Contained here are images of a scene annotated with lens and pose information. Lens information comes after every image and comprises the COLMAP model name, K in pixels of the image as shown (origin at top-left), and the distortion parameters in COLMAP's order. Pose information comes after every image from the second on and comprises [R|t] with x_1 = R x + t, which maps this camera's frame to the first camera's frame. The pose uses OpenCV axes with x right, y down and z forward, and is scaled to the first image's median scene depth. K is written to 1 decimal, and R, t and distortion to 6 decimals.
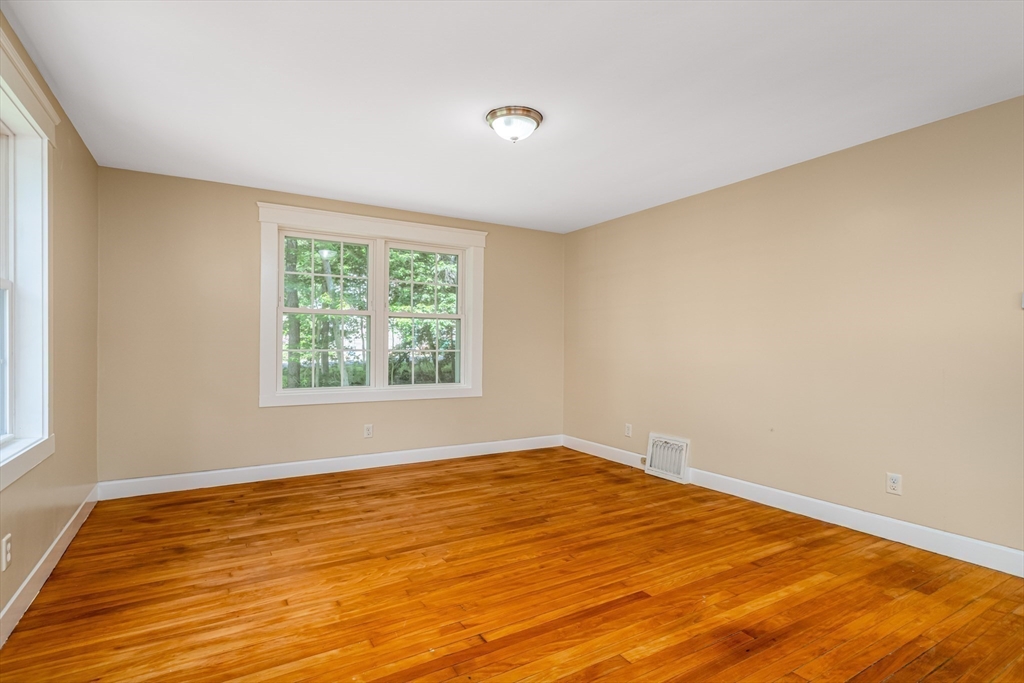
lens RADIAL K [[499.0, 0, 482.0], [0, 499.0, 344.8], [0, 0, 1]] dist [-0.000165, 0.000024]
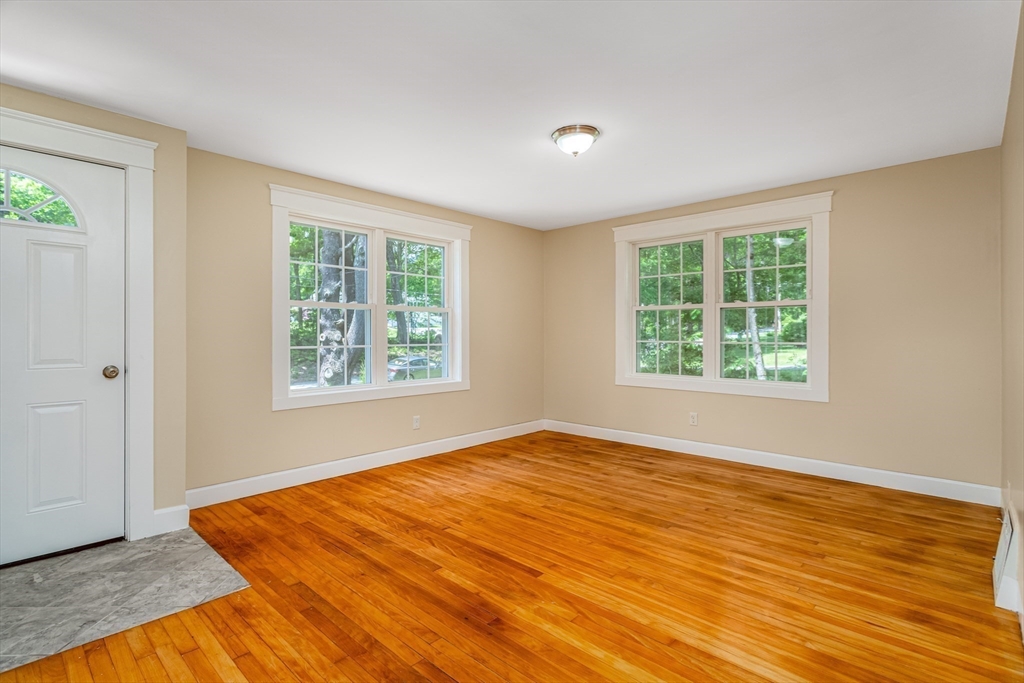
lens RADIAL K [[497.8, 0, 500.9], [0, 497.8, 340.1], [0, 0, 1]] dist [0.001355, 0.000668]
pose [[0.279544, 0.004969, -0.960120, 0.914223], [0.004256, 0.999970, 0.006415, -0.001948], [0.960123, -0.005880, 0.279515, 0.441098]]
